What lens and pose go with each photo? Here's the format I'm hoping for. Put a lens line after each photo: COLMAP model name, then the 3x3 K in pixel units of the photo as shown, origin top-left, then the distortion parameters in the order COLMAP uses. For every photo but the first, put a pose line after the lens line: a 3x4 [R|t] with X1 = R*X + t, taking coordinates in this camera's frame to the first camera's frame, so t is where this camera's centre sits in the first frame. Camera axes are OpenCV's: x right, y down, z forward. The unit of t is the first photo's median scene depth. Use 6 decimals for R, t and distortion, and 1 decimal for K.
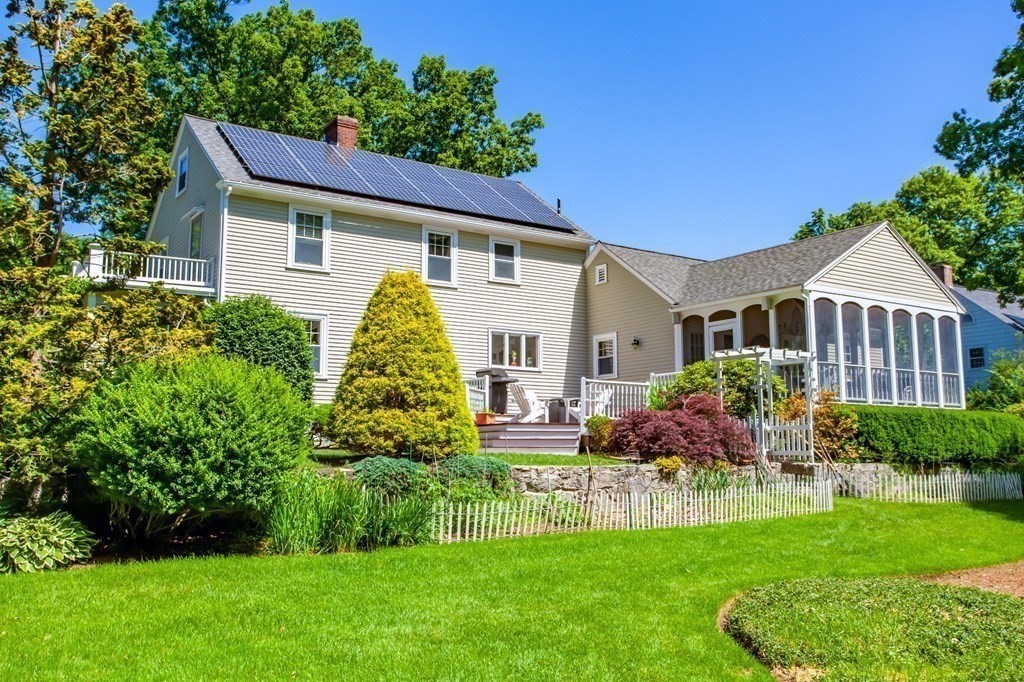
lens RADIAL K [[803.2, 0, 483.5], [0, 803.2, 338.1], [0, 0, 1]] dist [0.011661, 0.007924]
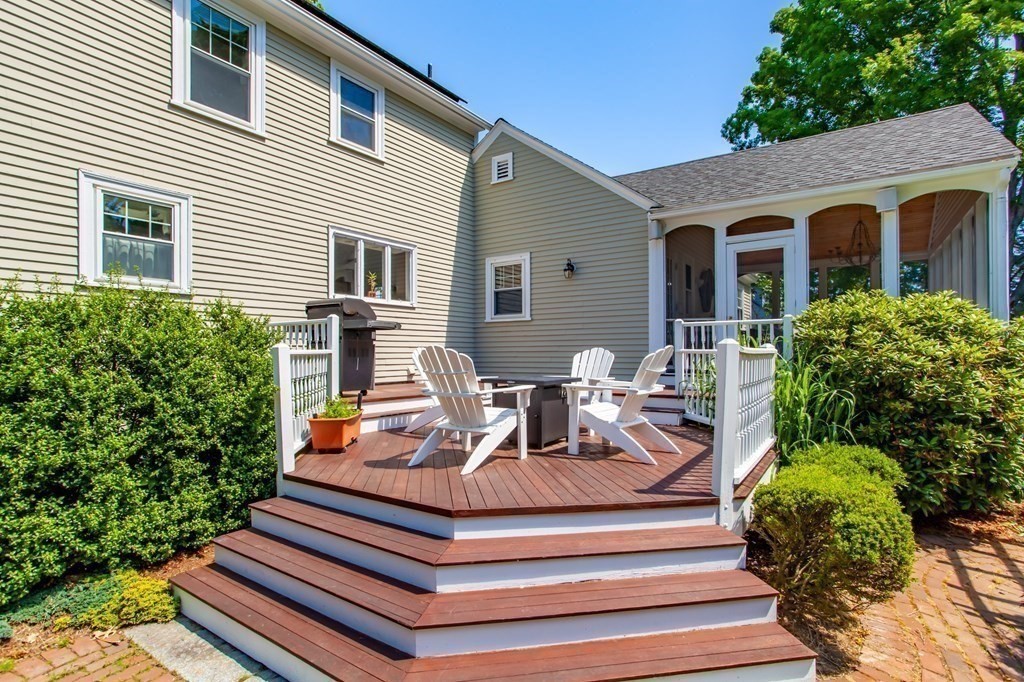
lens RADIAL K [[532.5, 0, 538.2], [0, 532.5, 338.7], [0, 0, 1]] dist [-0.000839, 0.000515]
pose [[0.912049, 0.005765, 0.410040, -0.011781], [-0.047910, 0.994552, 0.092583, 0.022963], [-0.407272, -0.104085, 0.907356, 0.589998]]
